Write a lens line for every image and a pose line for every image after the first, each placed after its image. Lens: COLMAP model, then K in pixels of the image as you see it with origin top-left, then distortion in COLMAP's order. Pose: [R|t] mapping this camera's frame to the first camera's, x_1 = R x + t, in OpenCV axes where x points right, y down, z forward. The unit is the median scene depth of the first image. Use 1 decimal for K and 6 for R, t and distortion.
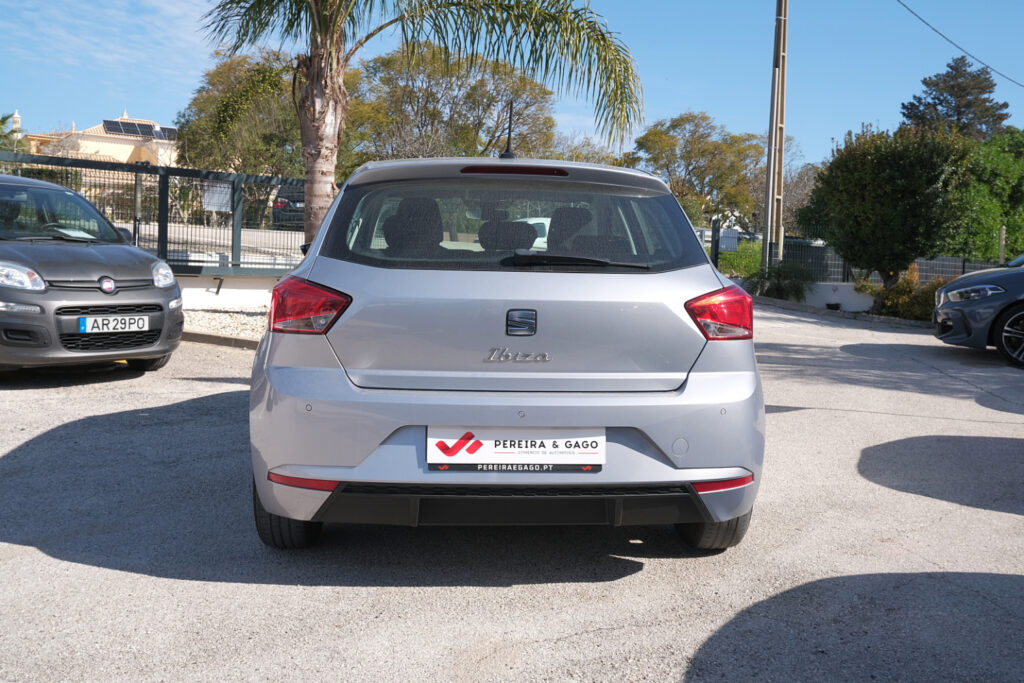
lens RADIAL K [[952.9, 0, 511.2], [0, 952.9, 339.3], [0, 0, 1]] dist [-0.026083, 0.000000]
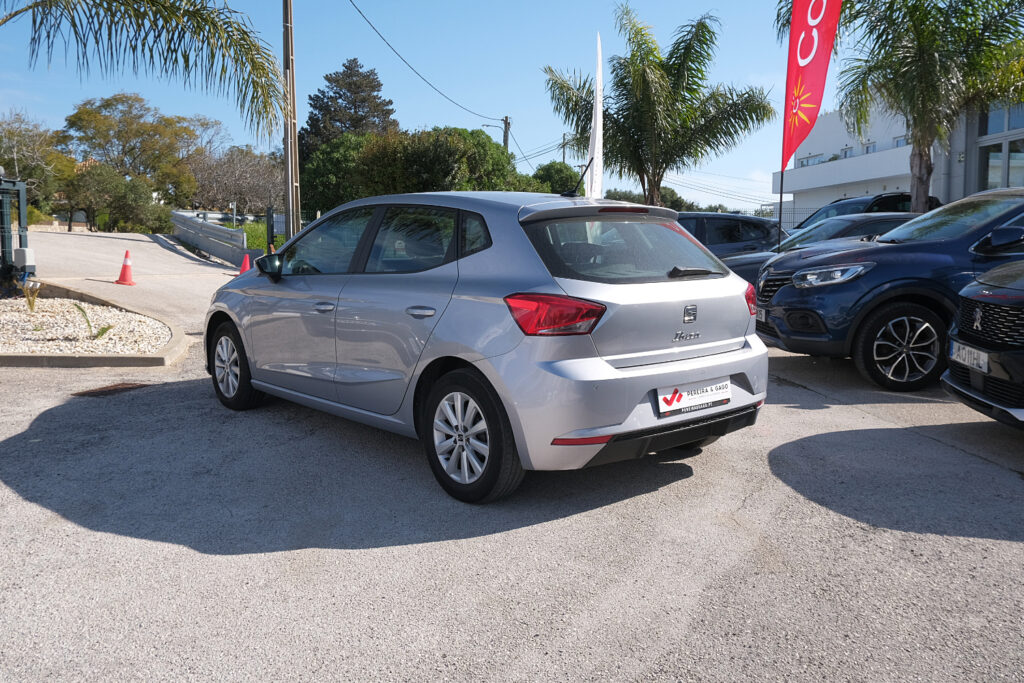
lens RADIAL K [[872.2, 0, 510.6], [0, 872.2, 342.5], [0, 0, 1]] dist [-0.019384, 0.001214]
pose [[0.801885, -0.099715, 0.589099, -0.149548], [0.074269, 0.994963, 0.067319, -0.012494], [-0.592845, -0.010230, 0.805252, 0.005161]]
